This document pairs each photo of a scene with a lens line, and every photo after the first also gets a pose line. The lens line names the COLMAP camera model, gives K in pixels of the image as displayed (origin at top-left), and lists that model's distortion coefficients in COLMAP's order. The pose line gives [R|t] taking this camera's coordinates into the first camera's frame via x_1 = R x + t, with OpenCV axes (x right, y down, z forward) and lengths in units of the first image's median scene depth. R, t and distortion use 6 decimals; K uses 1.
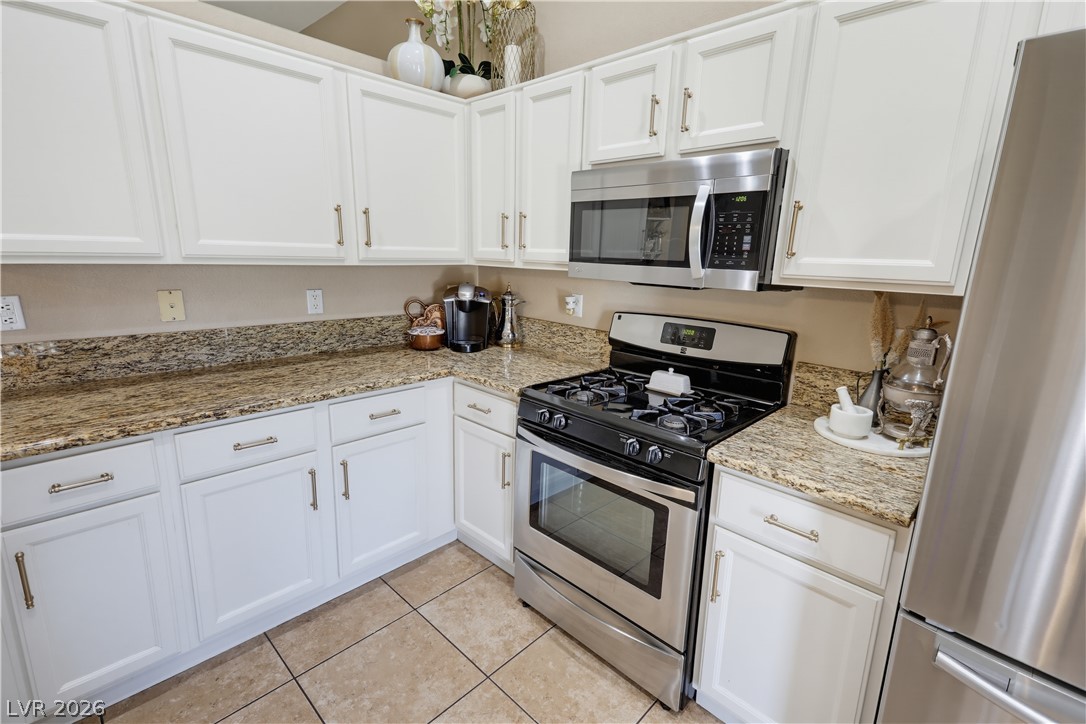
lens RADIAL K [[495.7, 0, 546.3], [0, 495.7, 362.7], [0, 0, 1]] dist [0.044990, -0.009308]
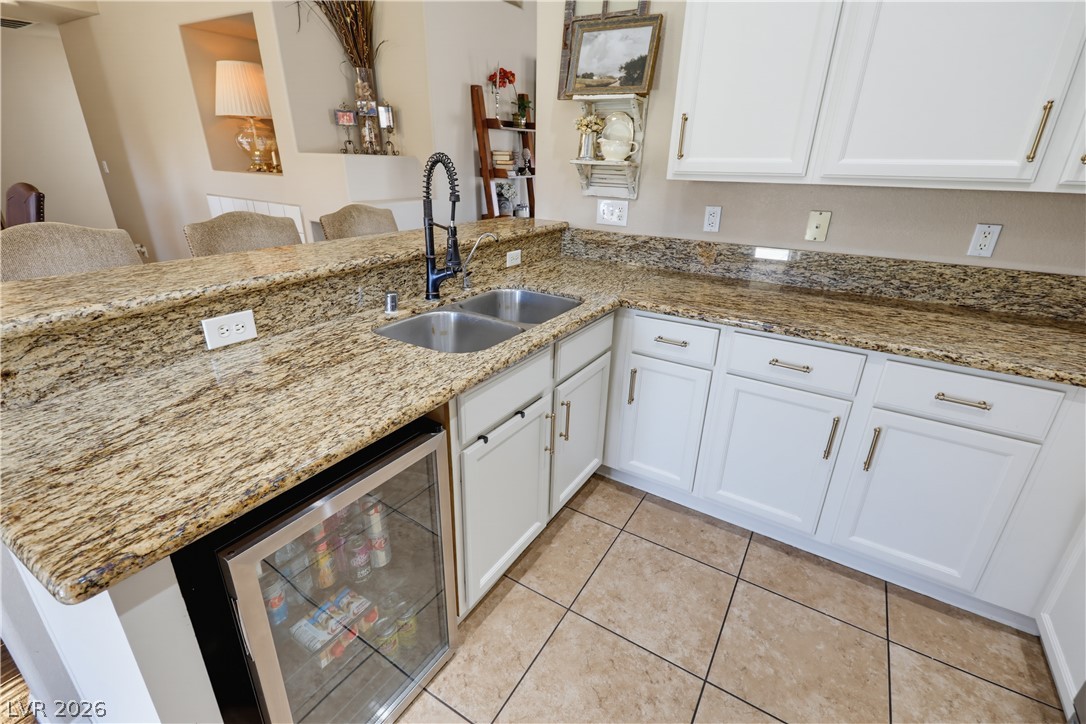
lens RADIAL K [[495.7, 0, 552.6], [0, 495.7, 361.9], [0, 0, 1]] dist [0.044990, -0.009308]
pose [[0.233342, 0.347112, -0.908331, 0.202146], [-0.236475, 0.926331, 0.293242, -0.027537], [0.943203, 0.146372, 0.298235, 0.203874]]
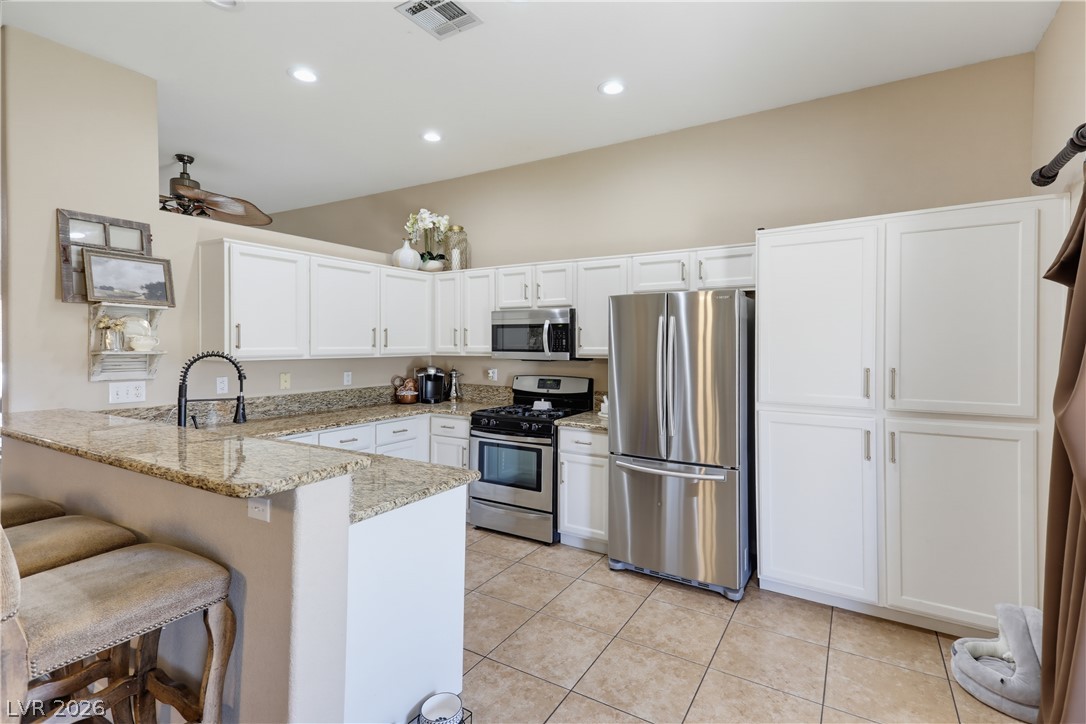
lens RADIAL K [[495.7, 0, 552.6], [0, 495.7, 347.9], [0, 0, 1]] dist [0.044990, -0.009308]
pose [[0.973692, -0.028325, 0.226100, -0.183855], [0.075409, 0.976390, -0.202427, 0.235330], [-0.215028, 0.214151, 0.952839, -1.100377]]
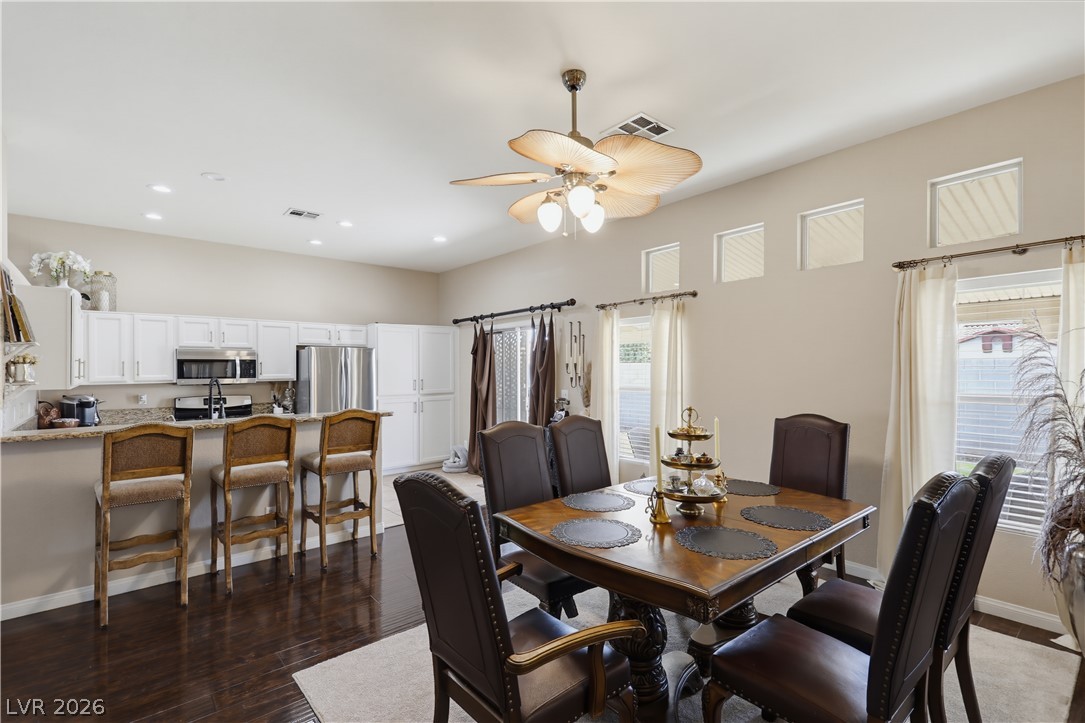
lens RADIAL K [[495.2, 0, 549.1], [0, 495.2, 364.4], [0, 0, 1]] dist [0.044990, -0.009308]
pose [[0.111210, -0.019640, 0.993603, -2.615949], [0.230571, 0.973033, -0.006573, 0.221969], [-0.966679, 0.229827, 0.112740, -1.399752]]
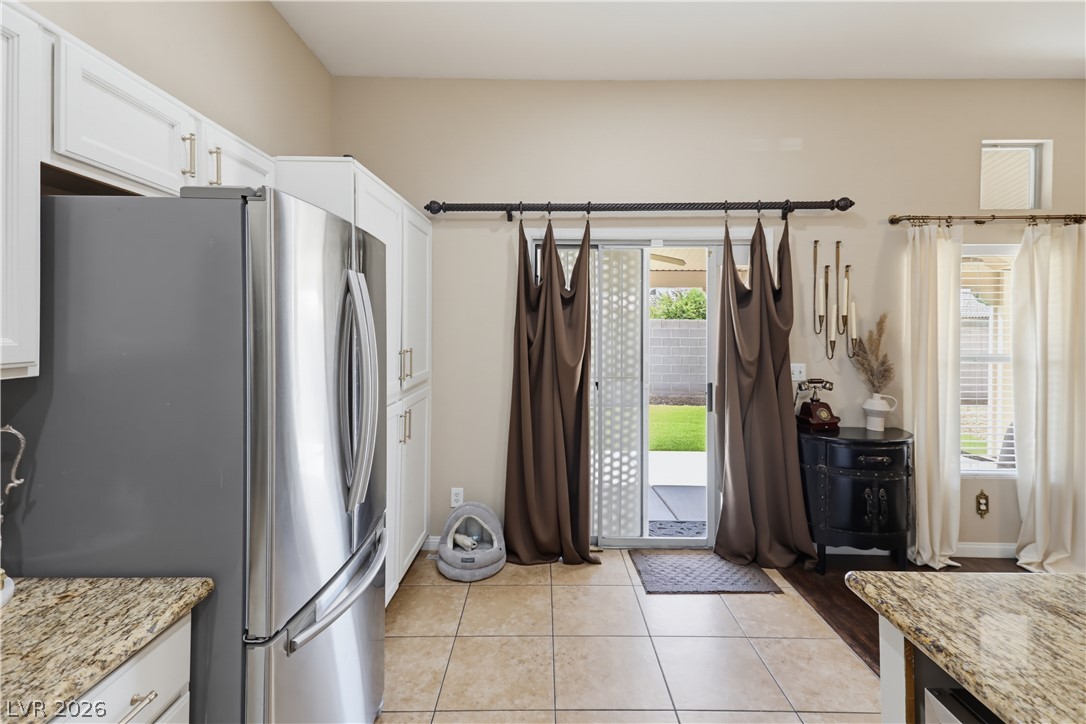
lens RADIAL K [[495.7, 0, 535.8], [0, 495.7, 337.2], [0, 0, 1]] dist [0.044990, -0.009308]
pose [[-0.668416, -0.050164, 0.742094, -0.261162], [0.140652, 0.971197, 0.192339, -0.158728], [-0.730368, 0.232939, -0.642107, 0.596394]]
